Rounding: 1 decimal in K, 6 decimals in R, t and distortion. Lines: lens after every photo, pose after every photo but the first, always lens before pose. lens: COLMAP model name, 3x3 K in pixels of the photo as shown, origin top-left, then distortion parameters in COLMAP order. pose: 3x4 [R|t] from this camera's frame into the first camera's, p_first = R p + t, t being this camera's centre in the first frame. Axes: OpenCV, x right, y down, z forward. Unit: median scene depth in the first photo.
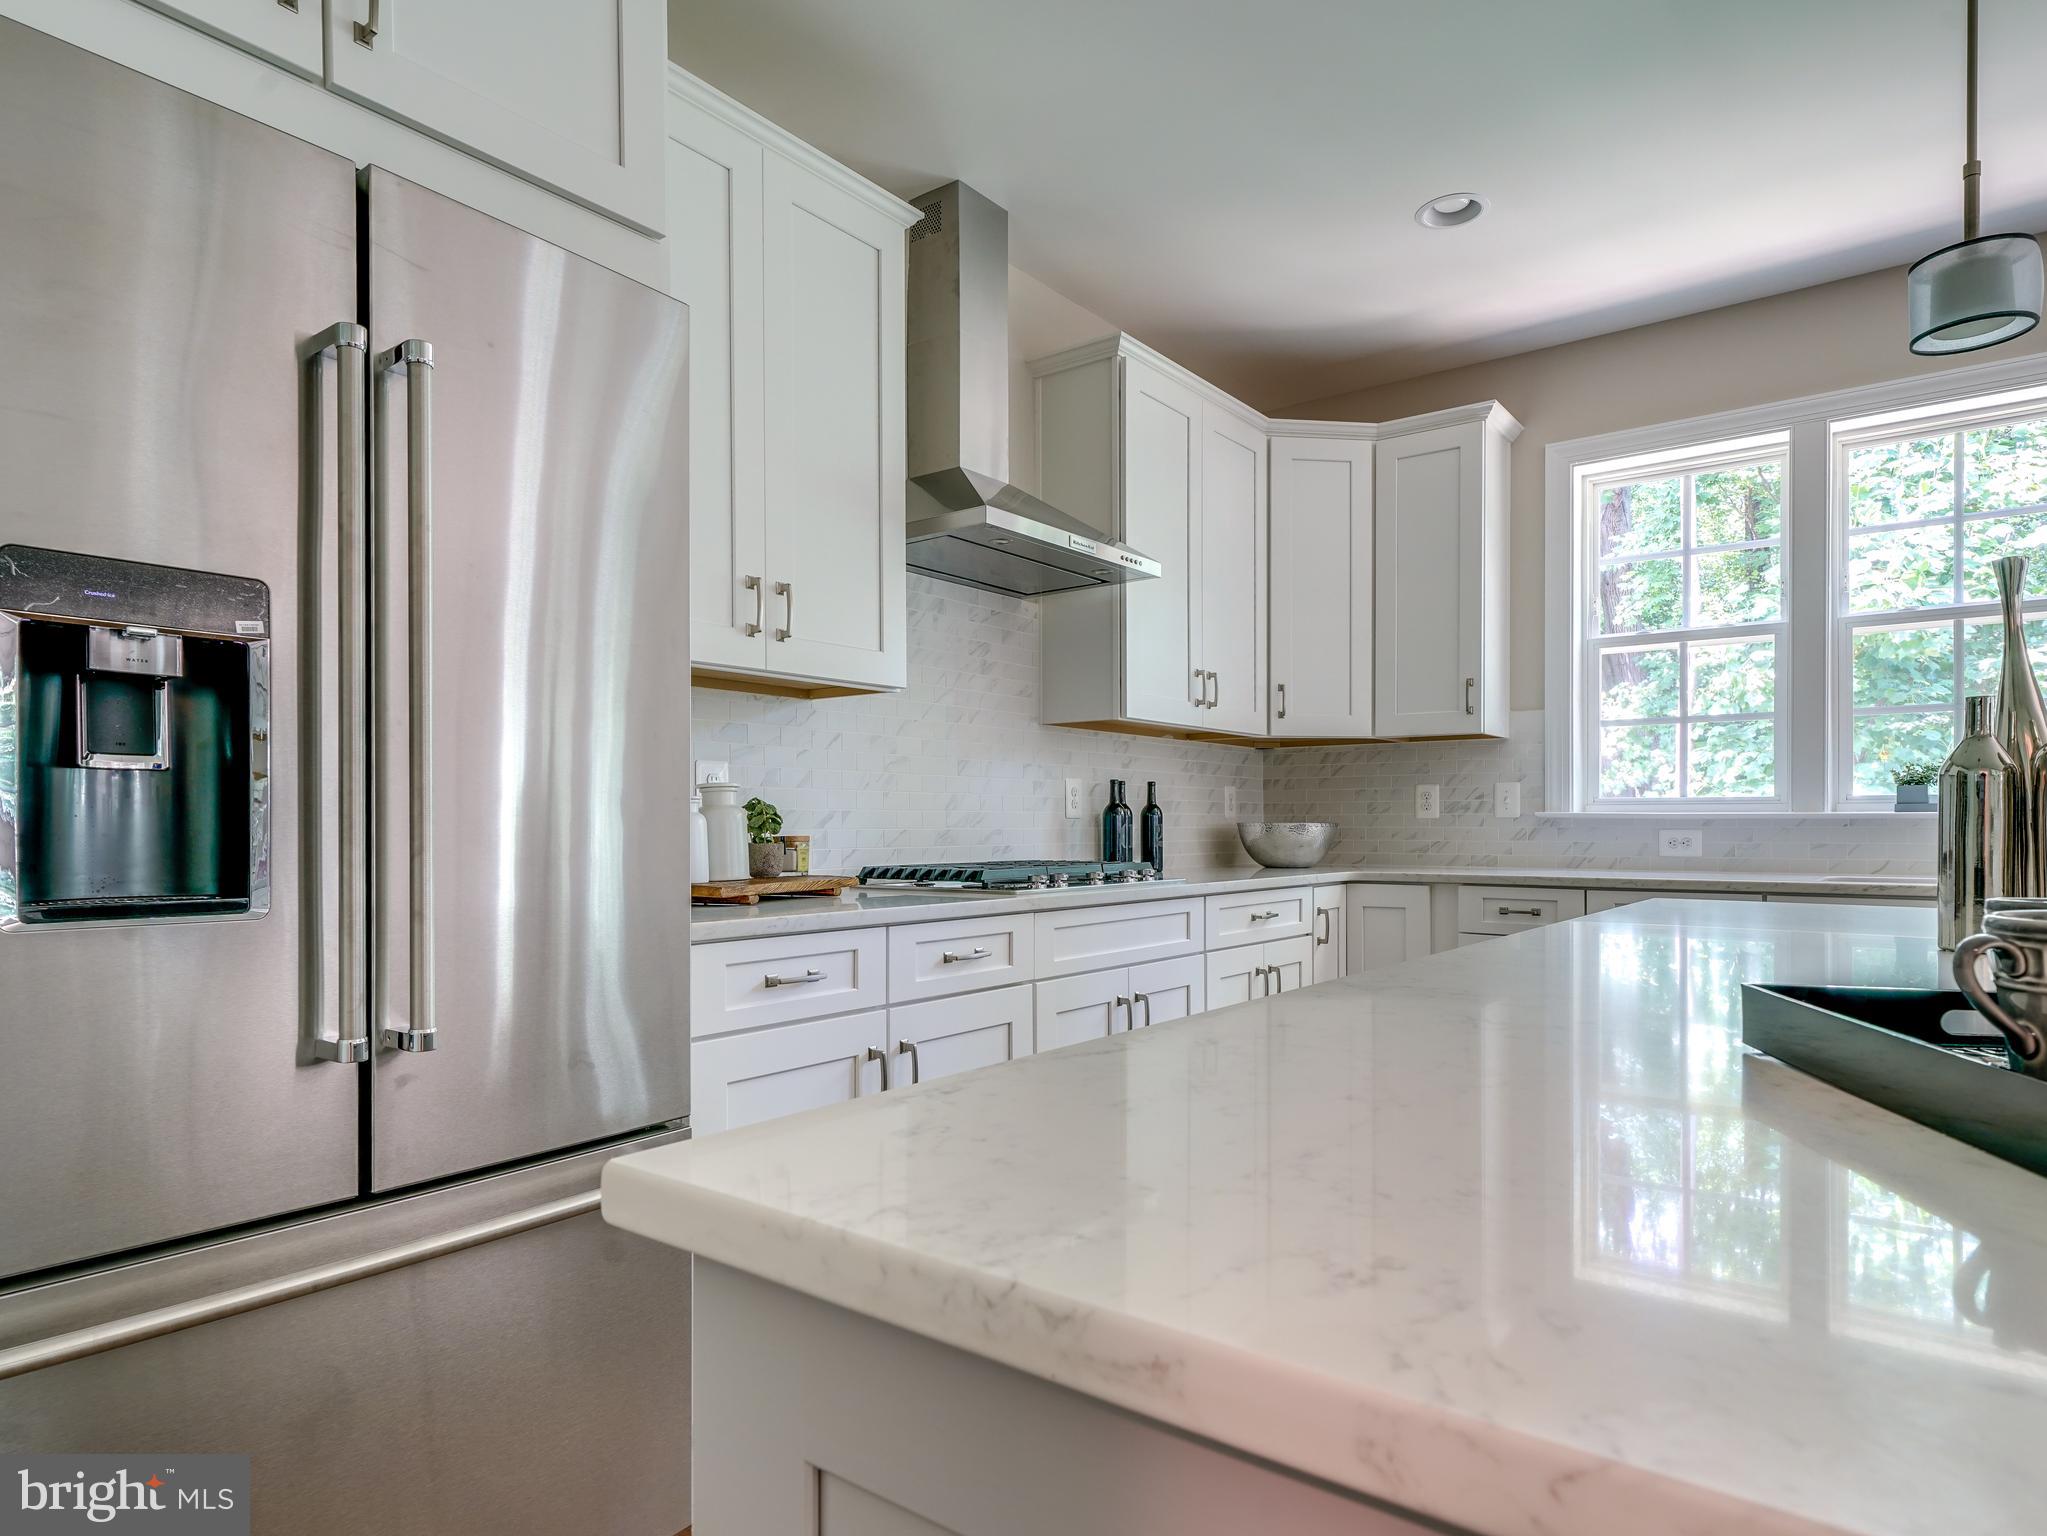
lens RADIAL K [[1178.5, 0, 1022.1], [0, 1178.5, 826.3], [0, 0, 1]] dist [-0.000855, -0.000528]
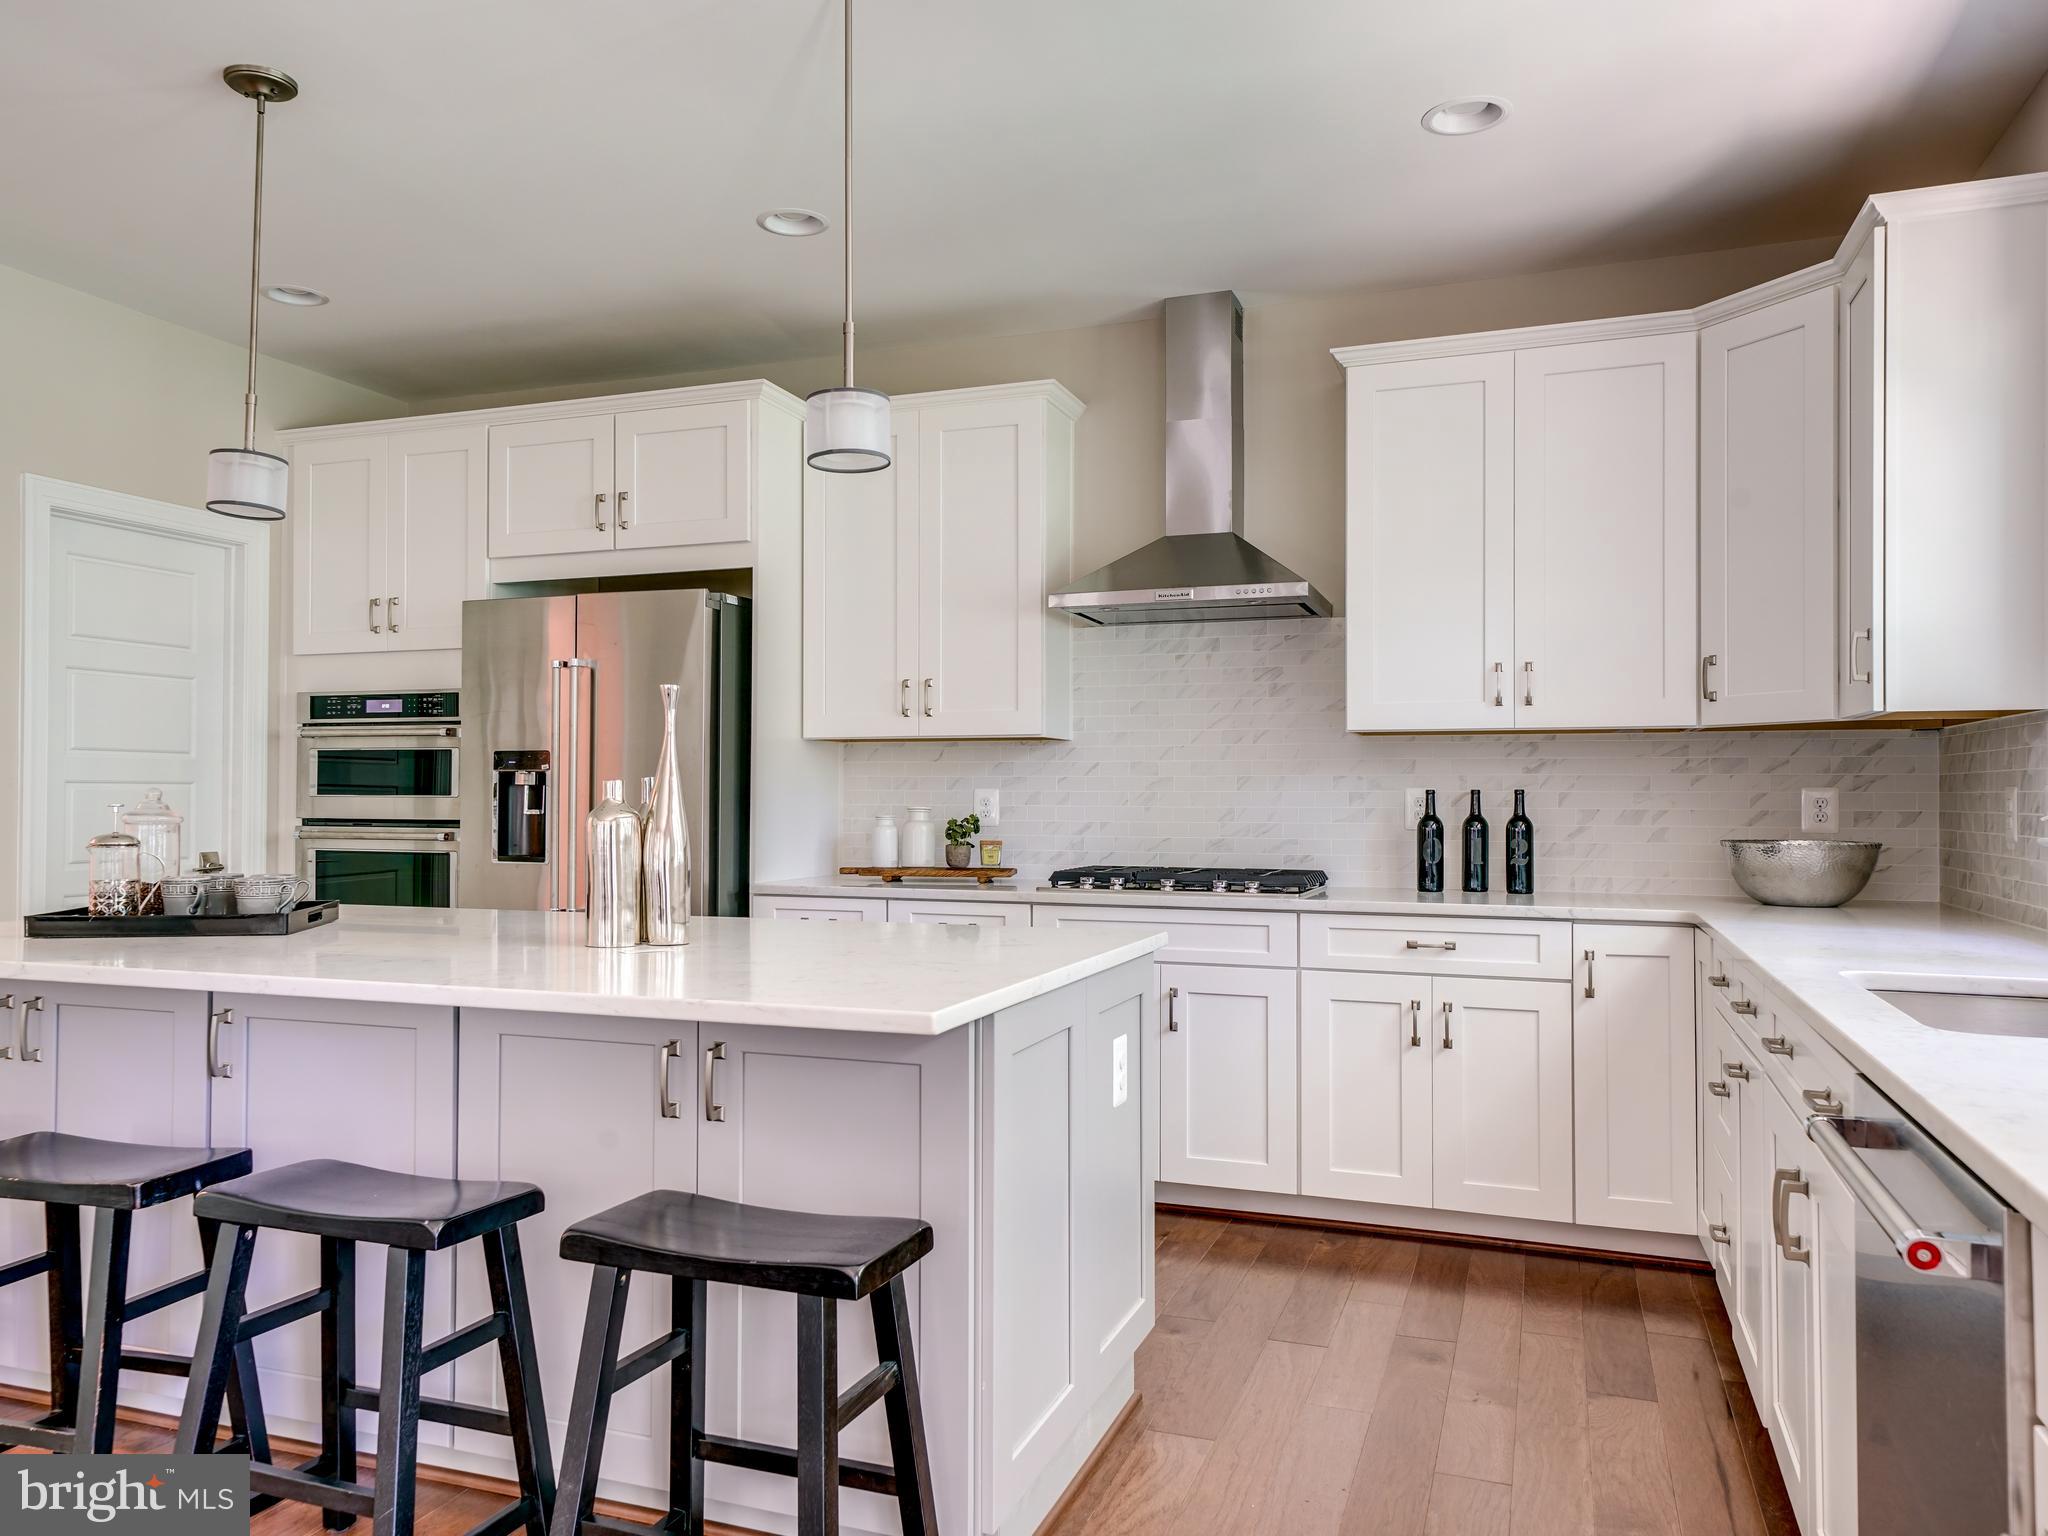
lens RADIAL K [[1499.3, 0, 1024.0], [0, 1499.3, 768.0], [0, 0, 1]] dist [0.002413, 0.000546]
pose [[0.310896, -0.013320, -0.950351, 1.204299], [-0.003445, 0.999879, -0.015141, -0.041138], [0.950438, 0.007981, 0.310813, 0.349224]]
